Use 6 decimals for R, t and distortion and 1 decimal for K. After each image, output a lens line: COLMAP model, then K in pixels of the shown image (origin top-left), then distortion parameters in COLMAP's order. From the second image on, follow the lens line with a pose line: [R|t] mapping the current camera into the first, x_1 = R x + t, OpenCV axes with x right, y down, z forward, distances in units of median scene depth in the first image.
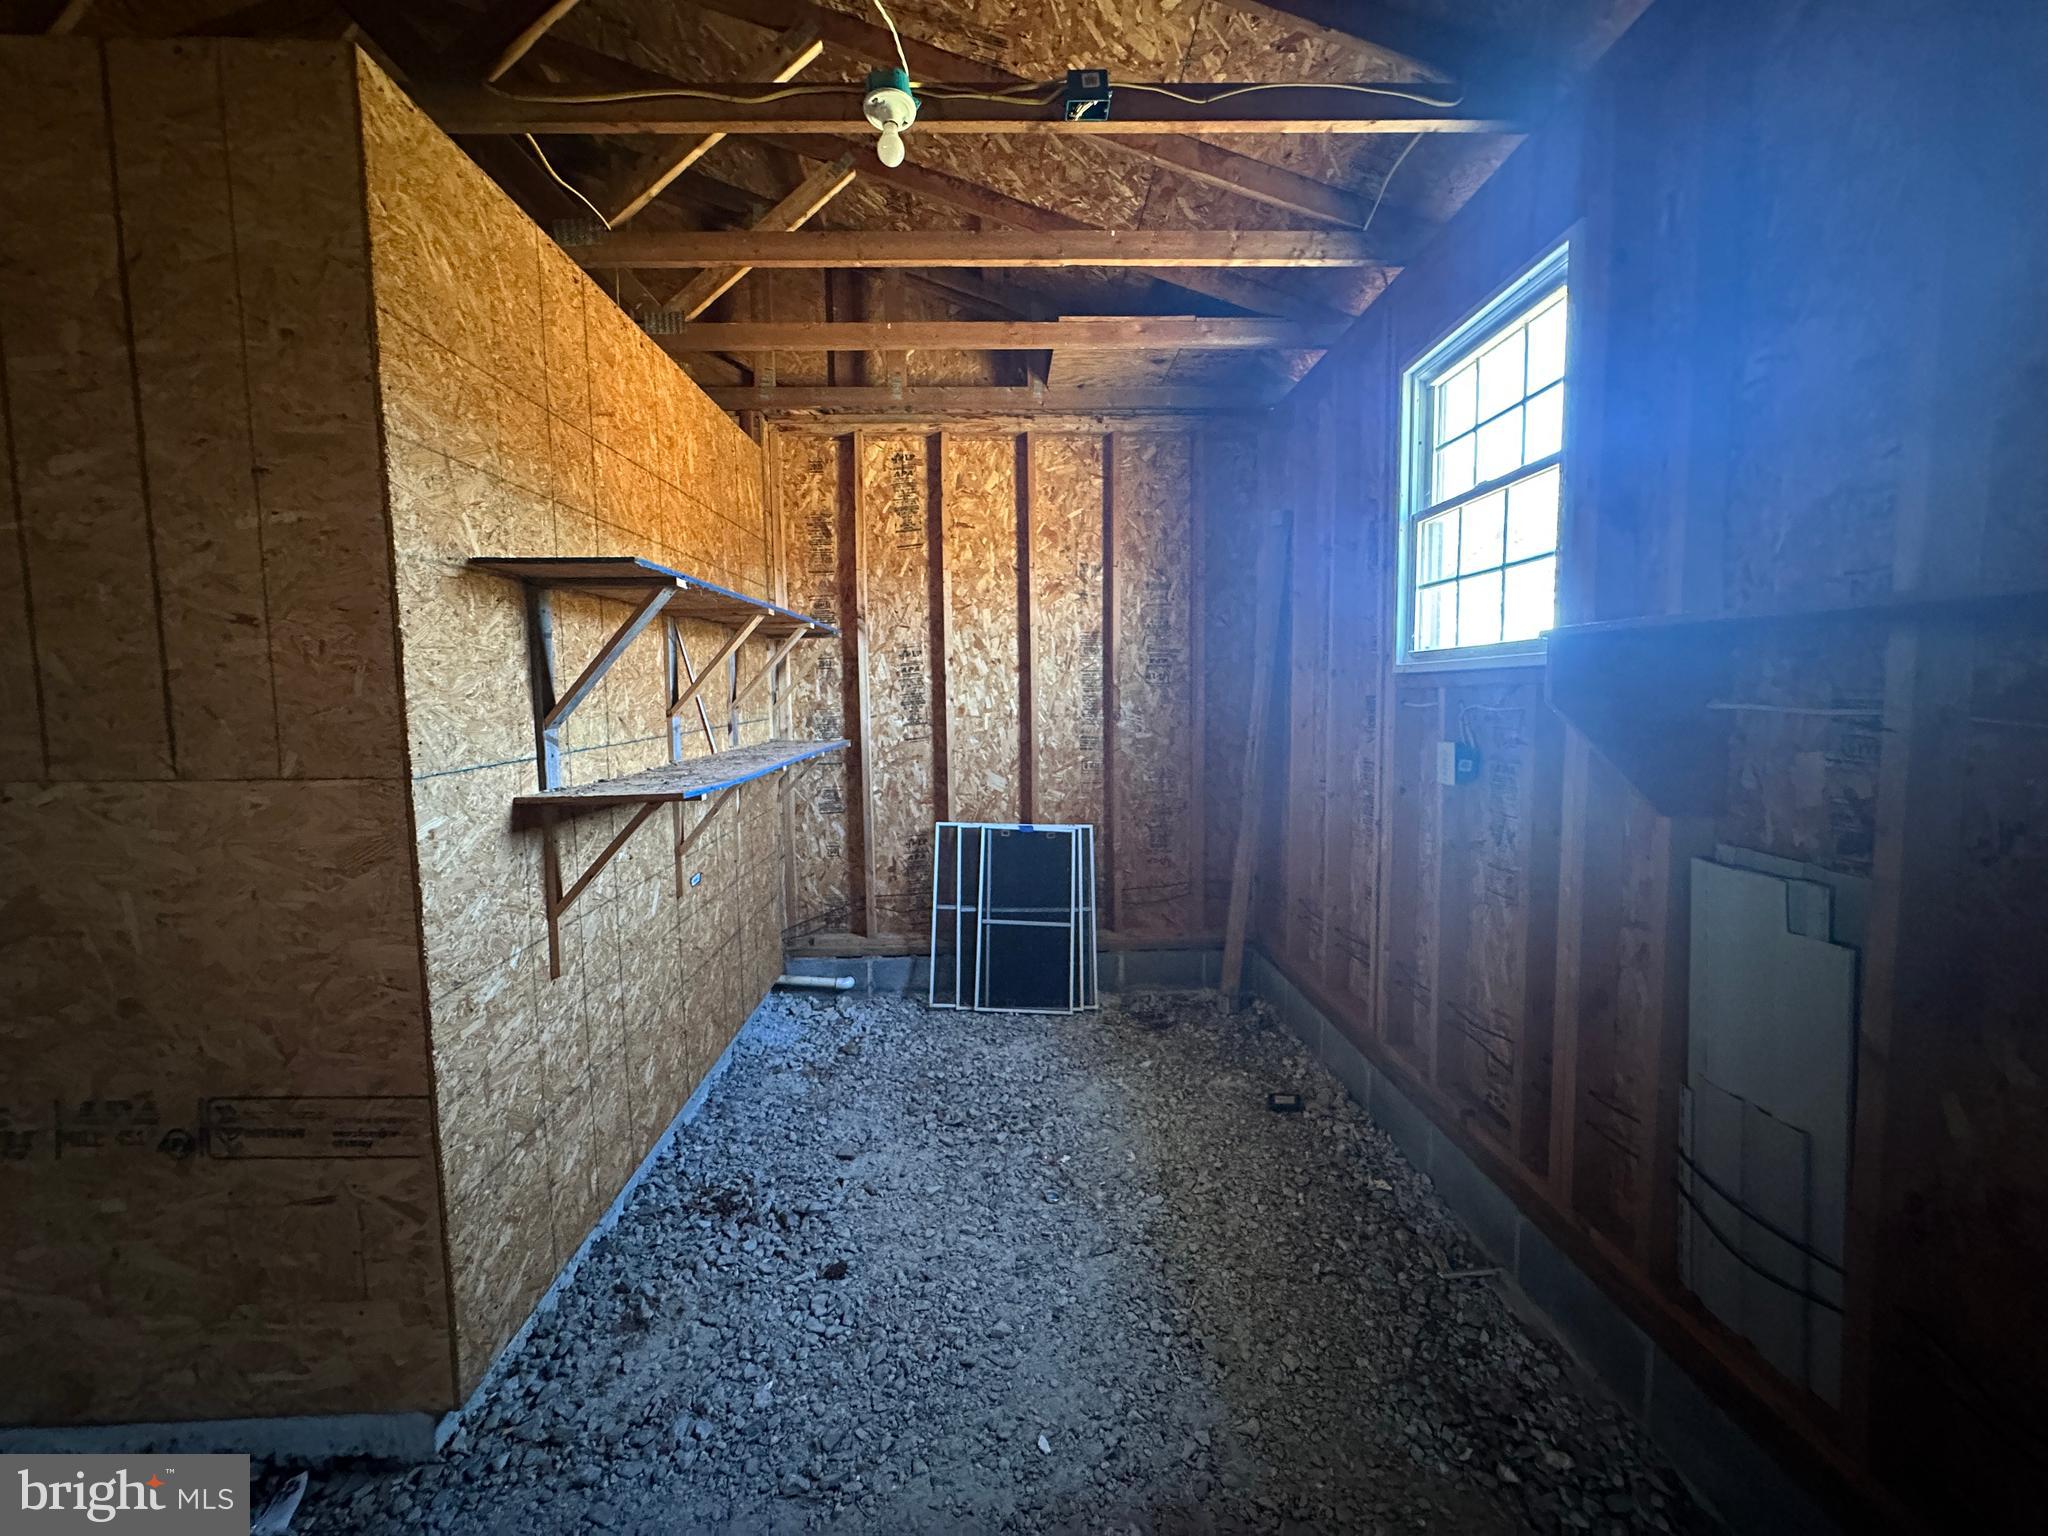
lens RADIAL K [[813.2, 0, 1017.0], [0, 813.2, 764.8], [0, 0, 1]] dist [0.000781, 0.000048]
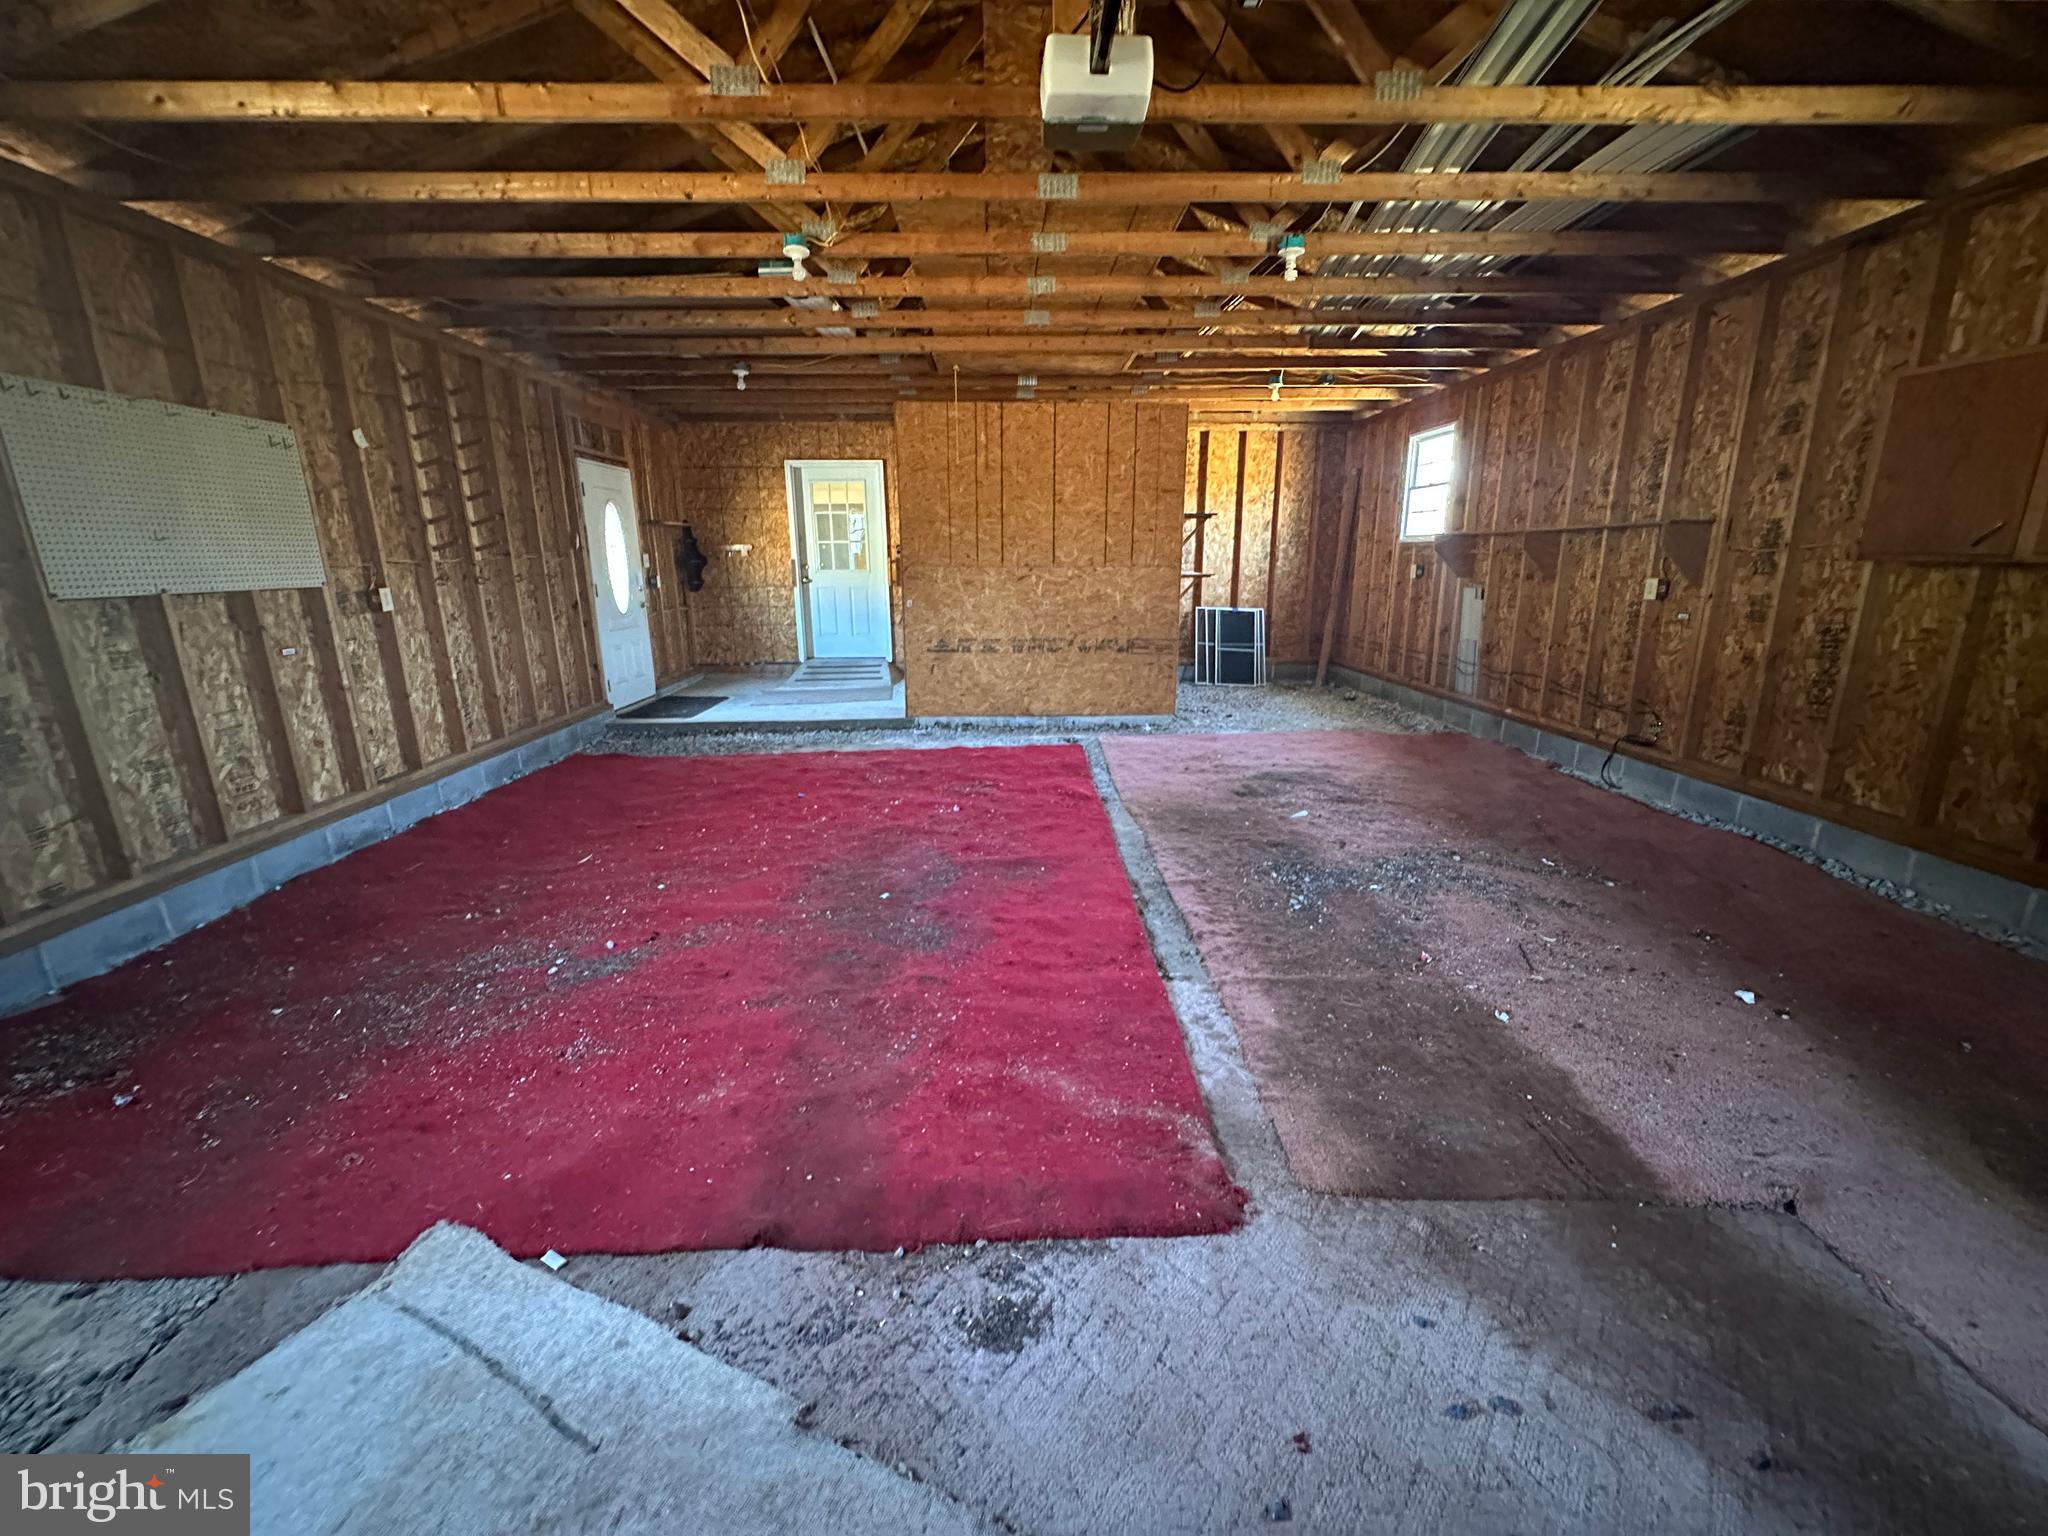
lens RADIAL K [[813.2, 0, 1025.4], [0, 813.2, 761.3], [0, 0, 1]] dist [0.000781, 0.000048]
pose [[0.999923, -0.001967, 0.012254, -0.618487], [0.000006, 0.987437, 0.158014, 0.139296], [-0.012411, -0.158002, 0.987361, -1.345482]]
